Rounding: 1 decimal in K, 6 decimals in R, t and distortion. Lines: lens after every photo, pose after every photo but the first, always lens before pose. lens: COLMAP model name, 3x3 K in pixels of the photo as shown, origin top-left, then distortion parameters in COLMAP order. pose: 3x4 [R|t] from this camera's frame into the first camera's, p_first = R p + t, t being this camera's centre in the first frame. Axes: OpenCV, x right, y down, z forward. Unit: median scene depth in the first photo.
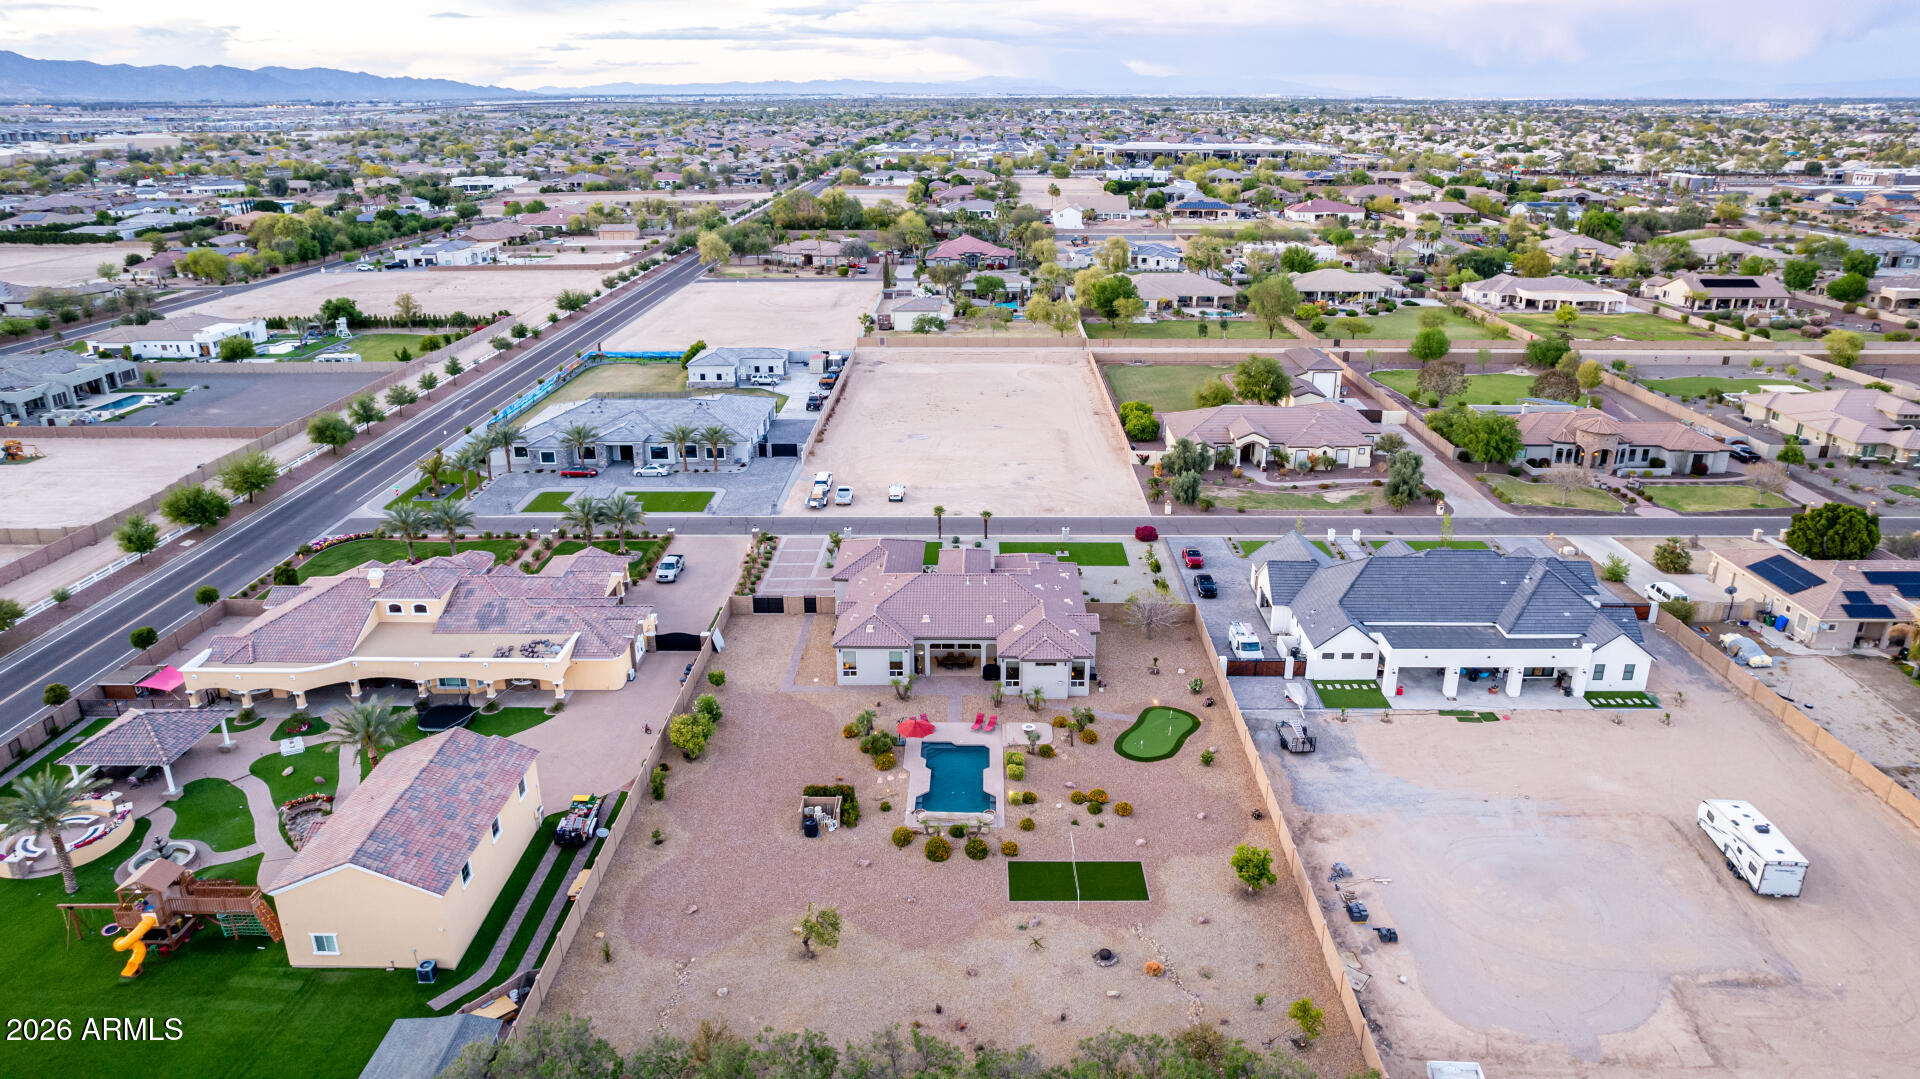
lens RADIAL K [[1224.4, 0, 965.0], [0, 1224.4, 549.4], [0, 0, 1]] dist [-0.072000, 0.060589]
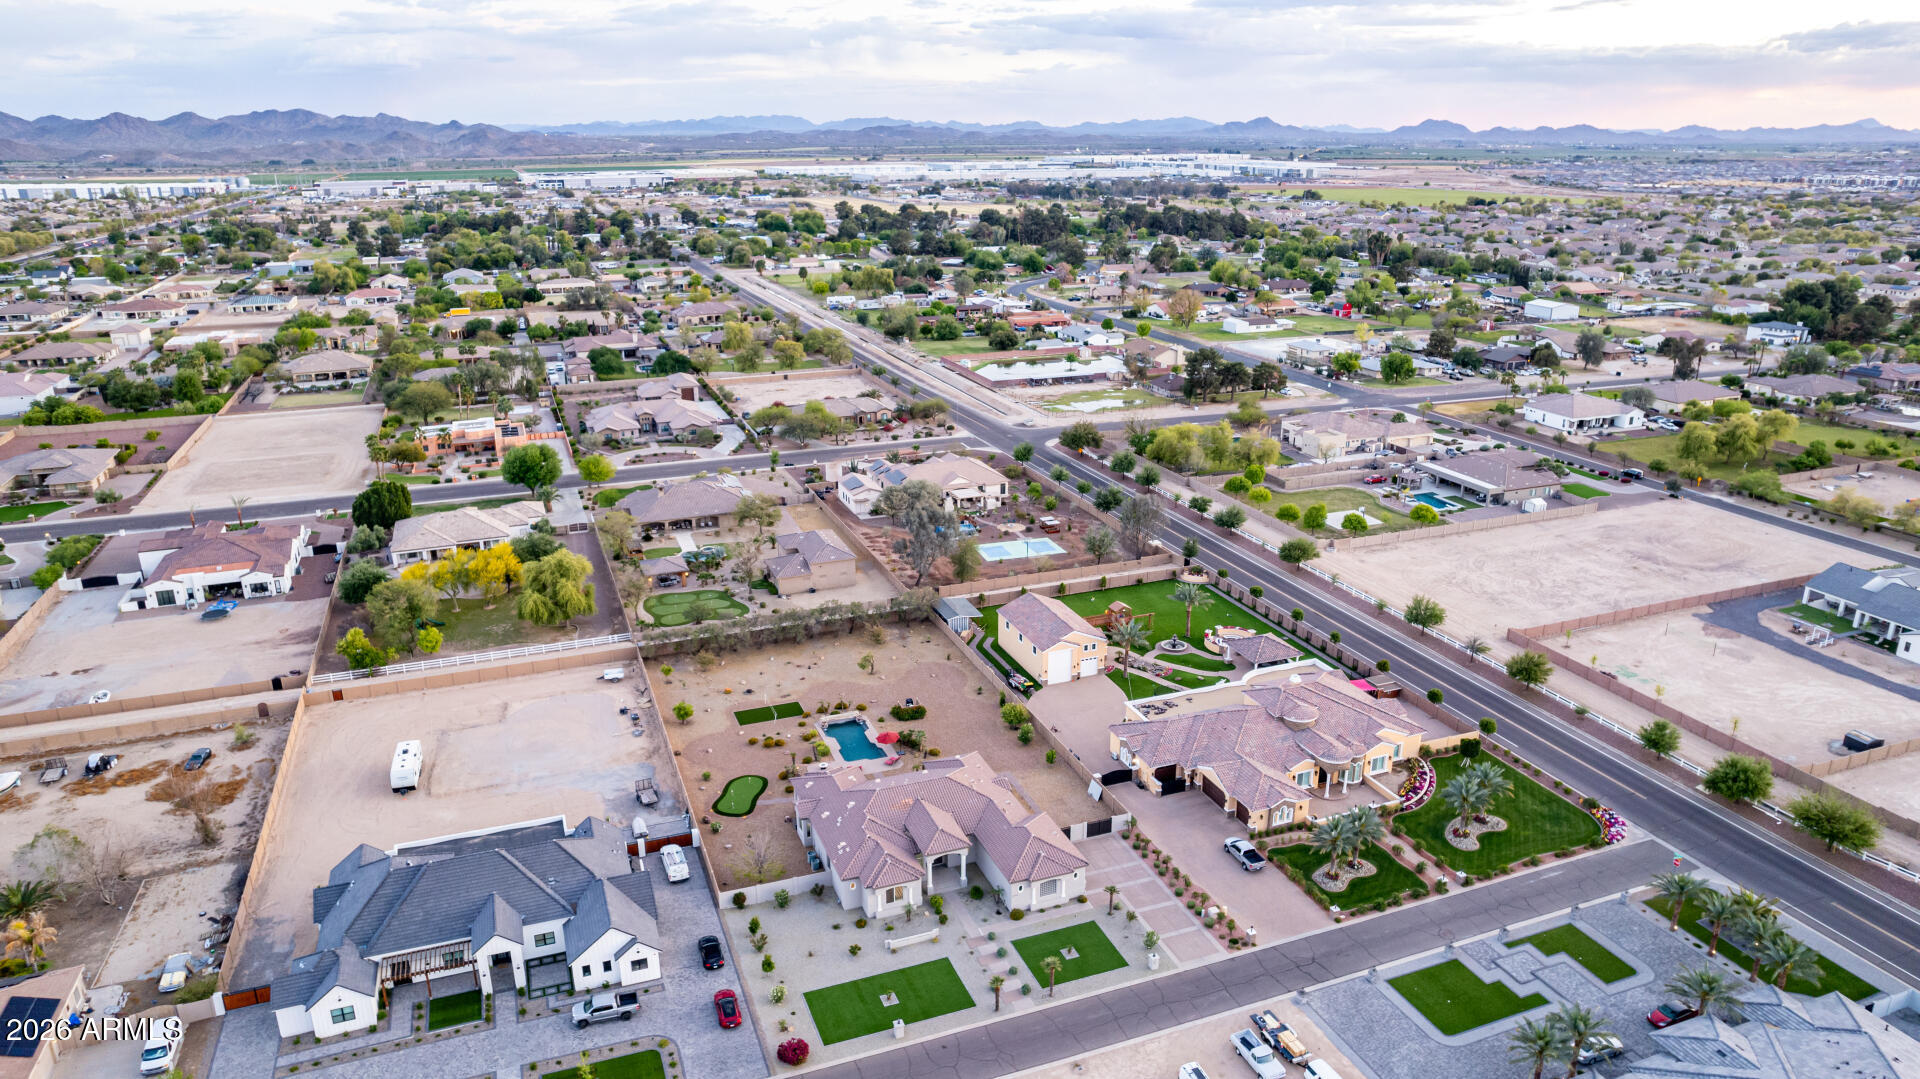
lens RADIAL K [[1228.9, 0, 964.1], [0, 1228.9, 543.1], [0, 0, 1]] dist [-0.077462, 0.069476]
pose [[-0.927403, 0.125040, -0.352545, 0.370691], [-0.126348, 0.782372, 0.609861, -0.967349], [0.352078, 0.610131, -0.709776, 1.859331]]
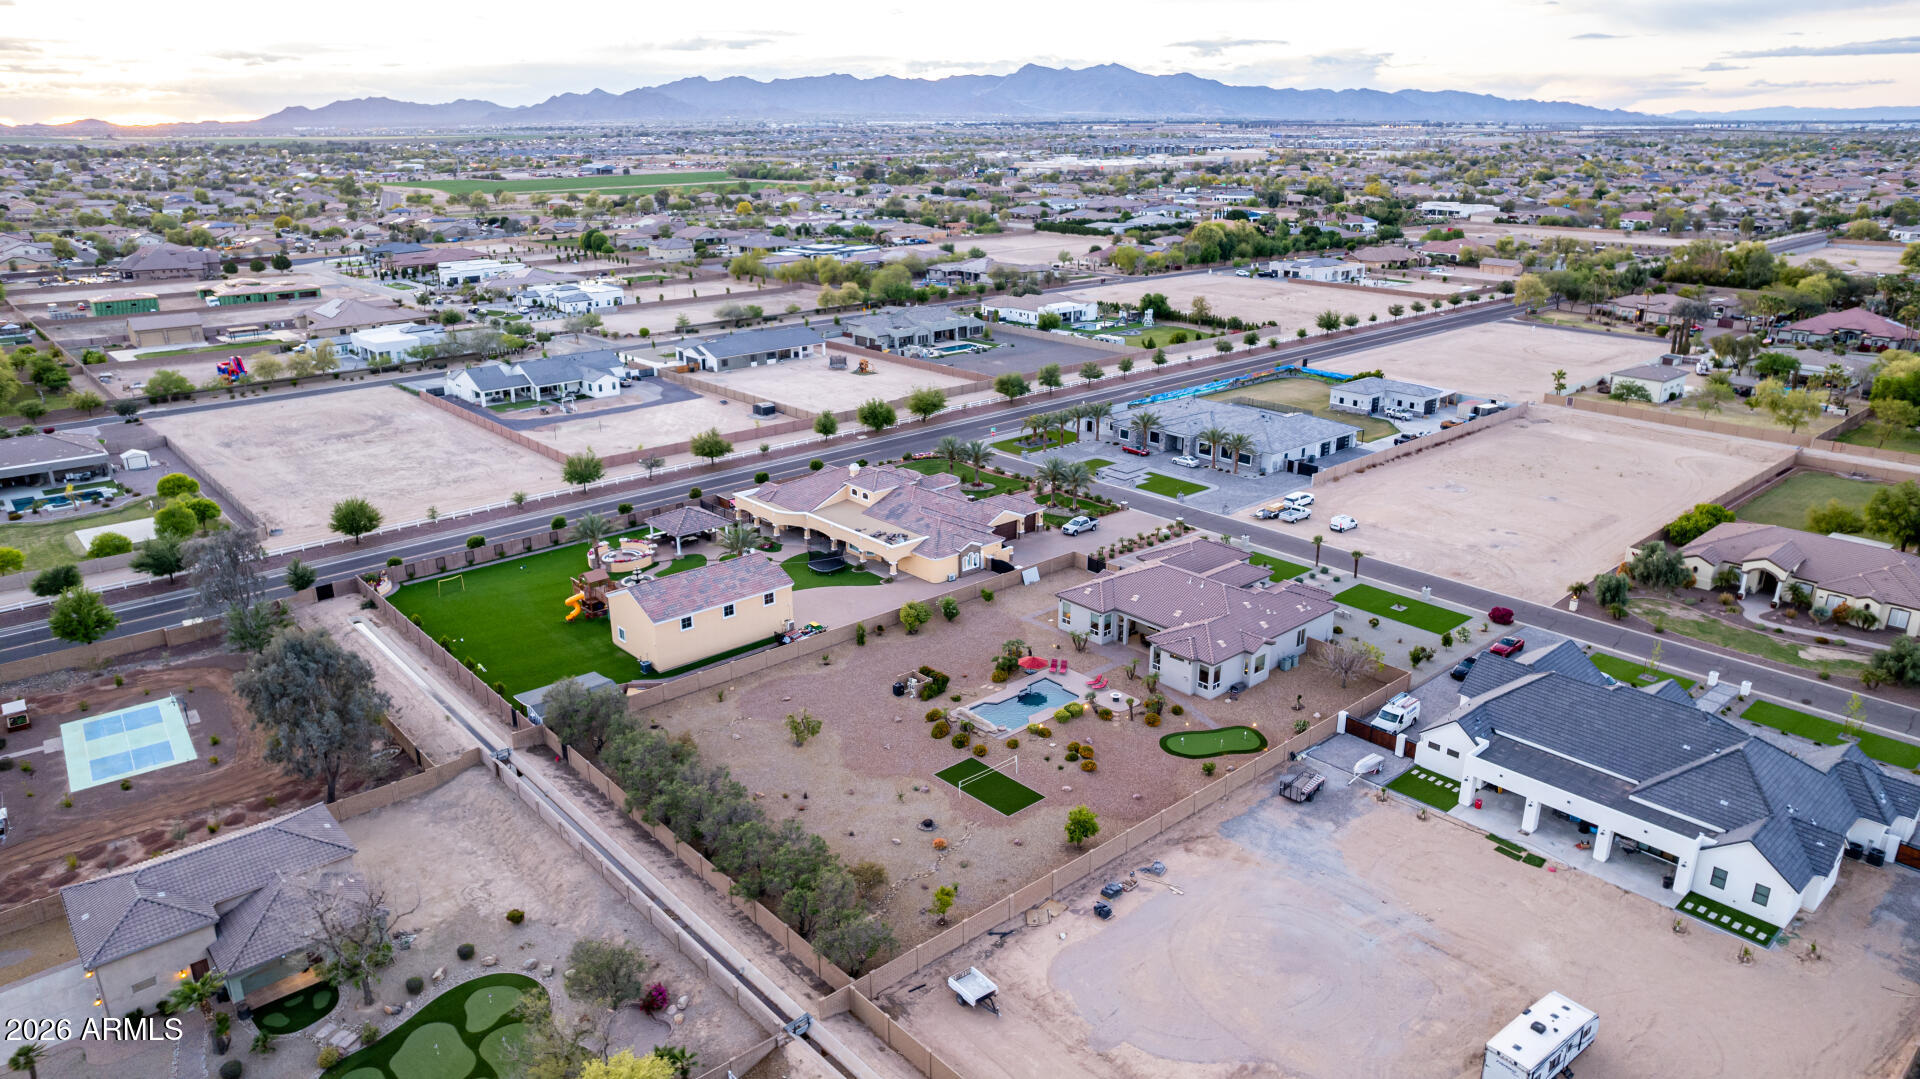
lens RADIAL K [[1228.9, 0, 964.1], [0, 1228.9, 543.1], [0, 0, 1]] dist [-0.077462, 0.069476]
pose [[0.677099, 0.242437, -0.694810, 0.691062], [-0.257449, 0.962549, 0.084972, -0.054148], [0.689389, 0.121343, 0.714156, 0.037262]]
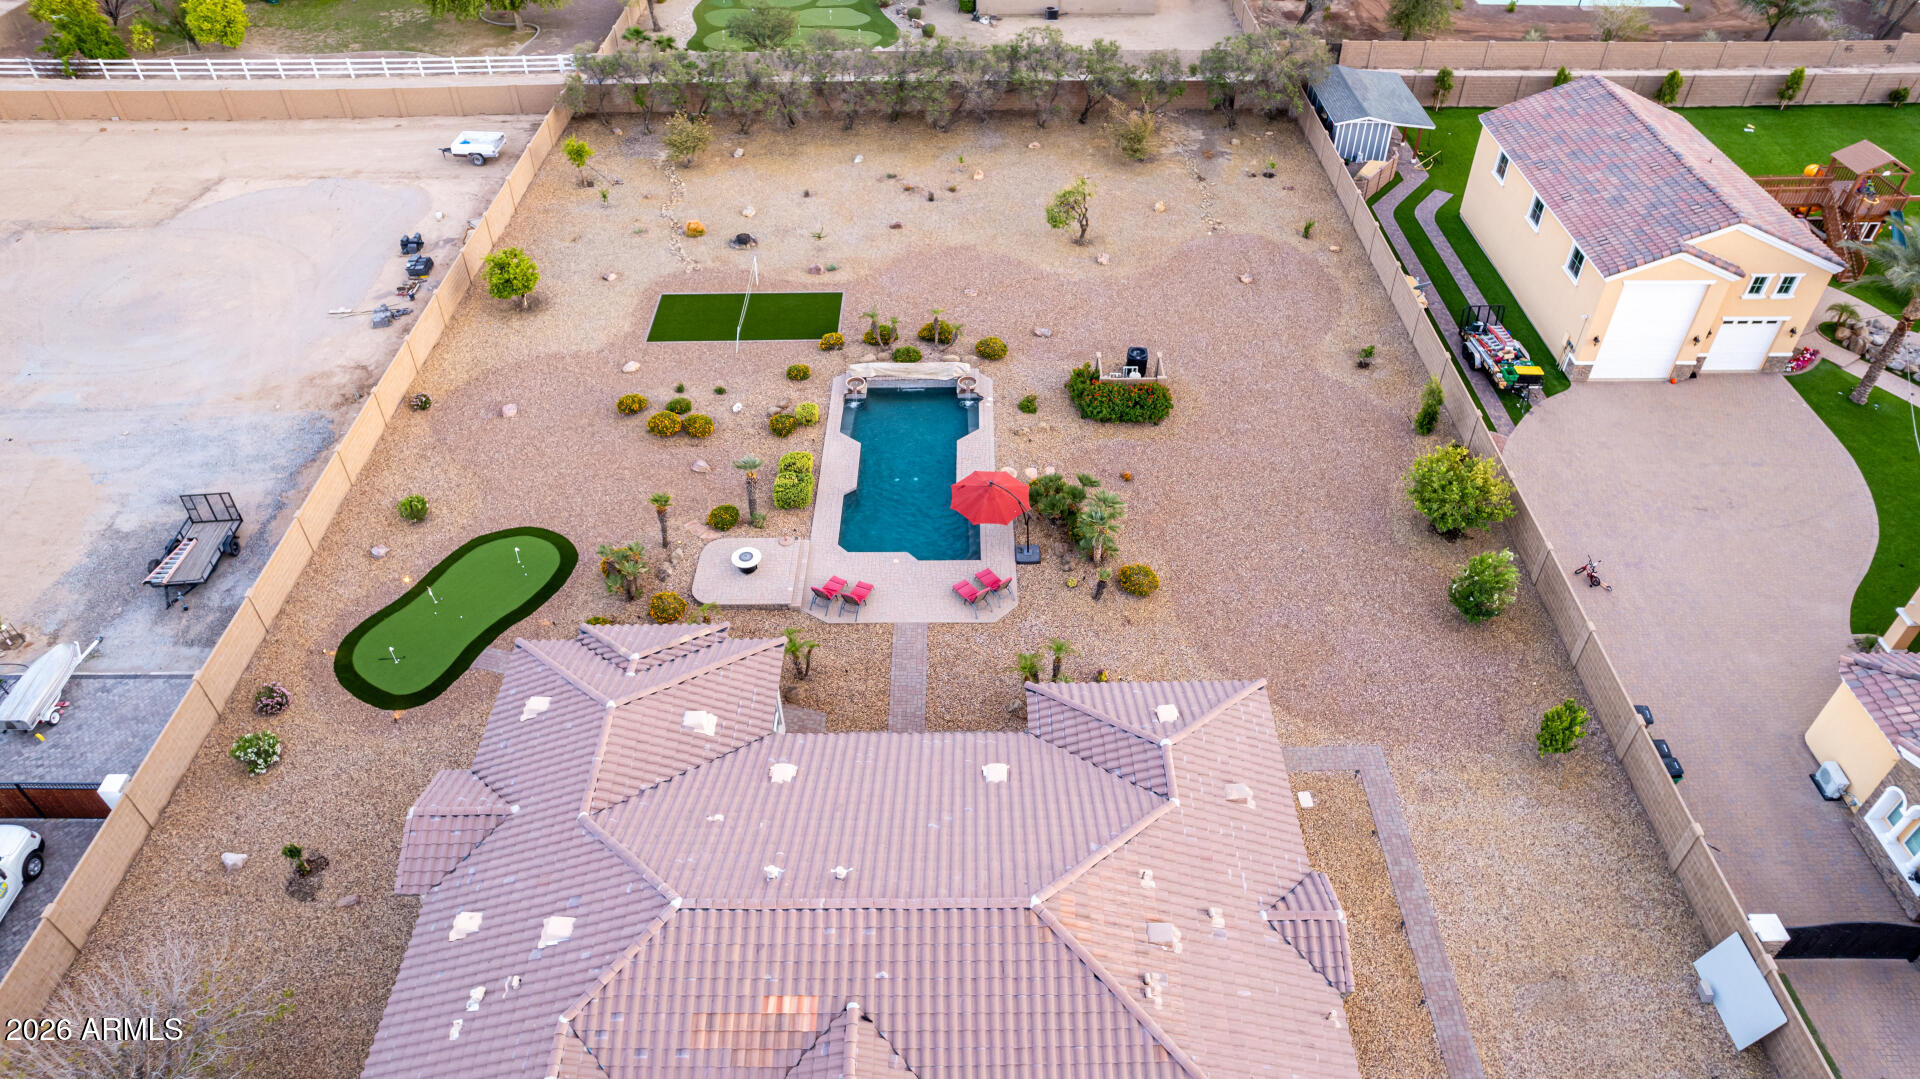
lens RADIAL K [[1228.9, 0, 964.1], [0, 1228.9, 543.1], [0, 0, 1]] dist [-0.077462, 0.069476]
pose [[-0.999811, 0.018358, -0.006460, -0.024405], [0.002799, 0.464130, 0.885762, -0.244481], [0.019260, 0.885577, -0.464094, 1.133191]]
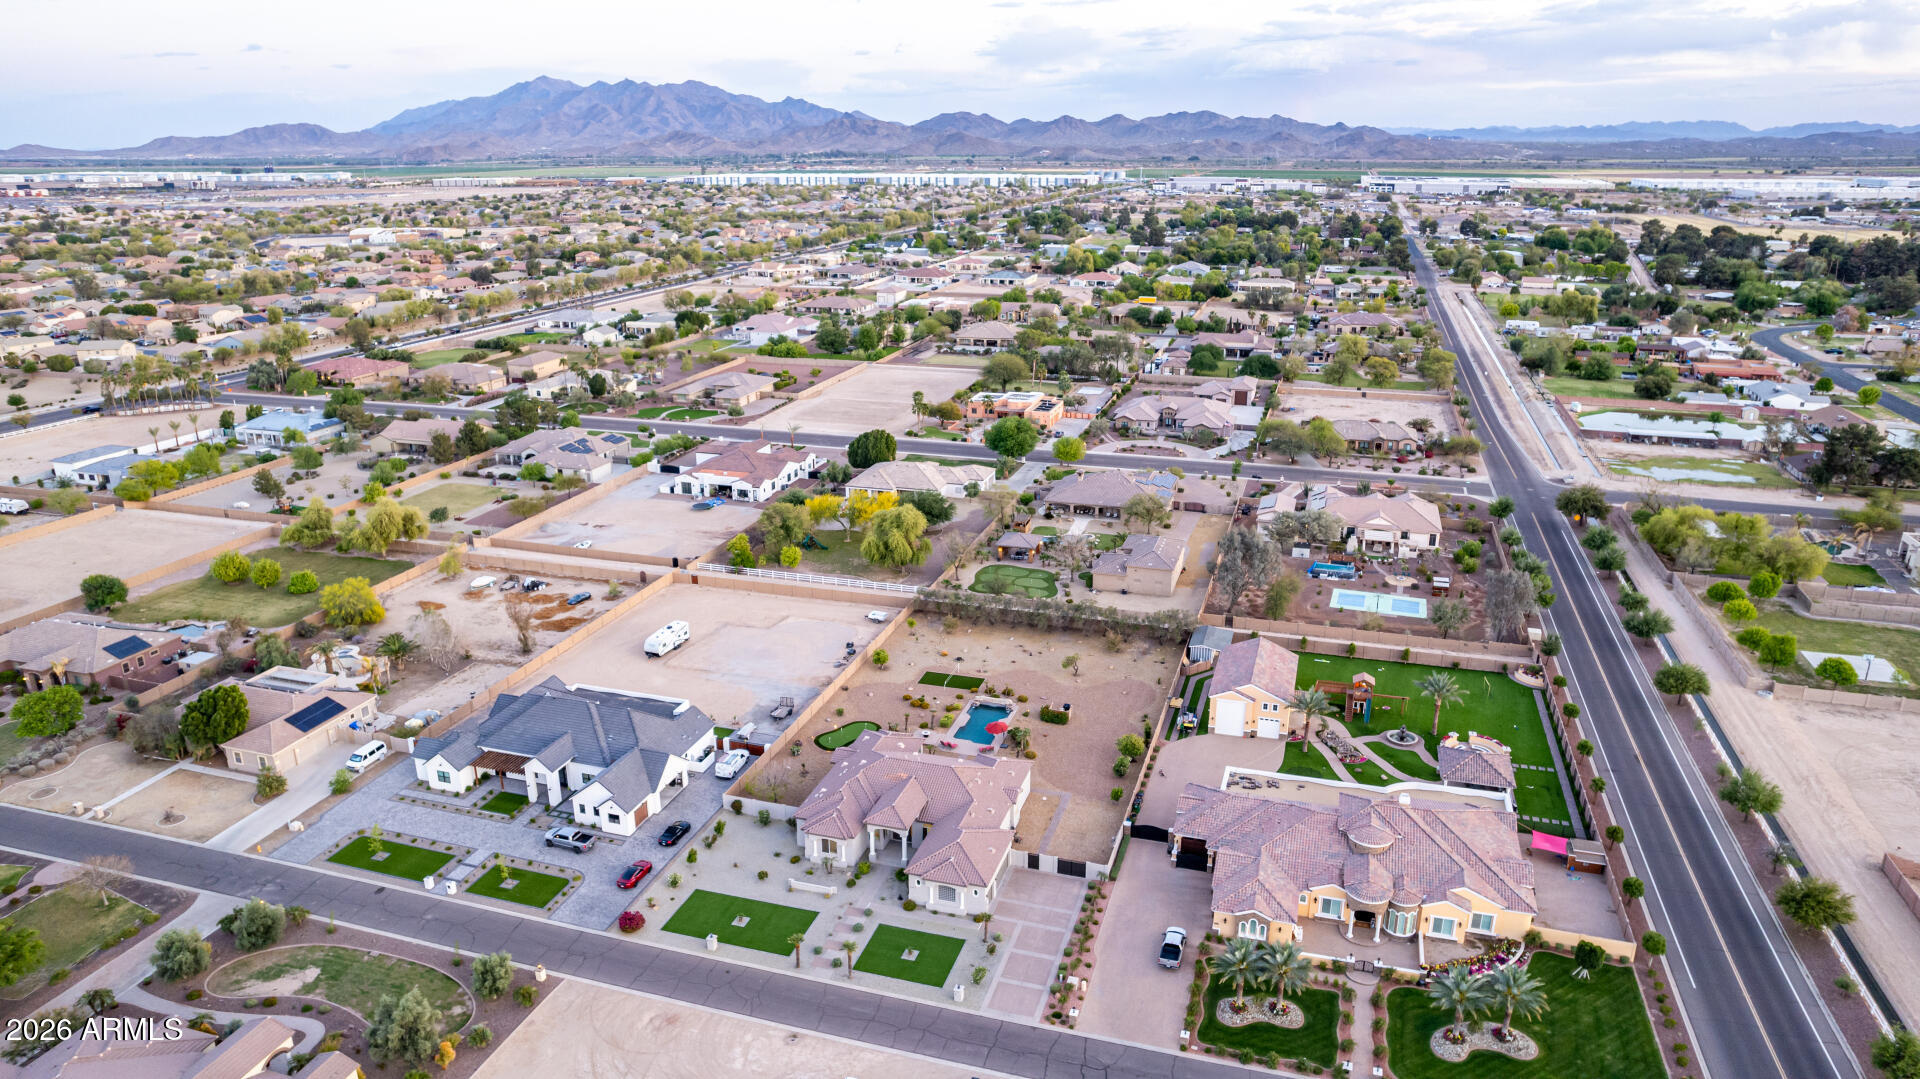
lens RADIAL K [[1224.4, 0, 965.0], [0, 1224.4, 549.4], [0, 0, 1]] dist [-0.072000, 0.060589]
pose [[-0.958817, -0.084036, 0.271308, -0.394906], [0.106909, 0.778190, 0.618863, -0.986803], [-0.263136, 0.622382, -0.737157, 1.912666]]
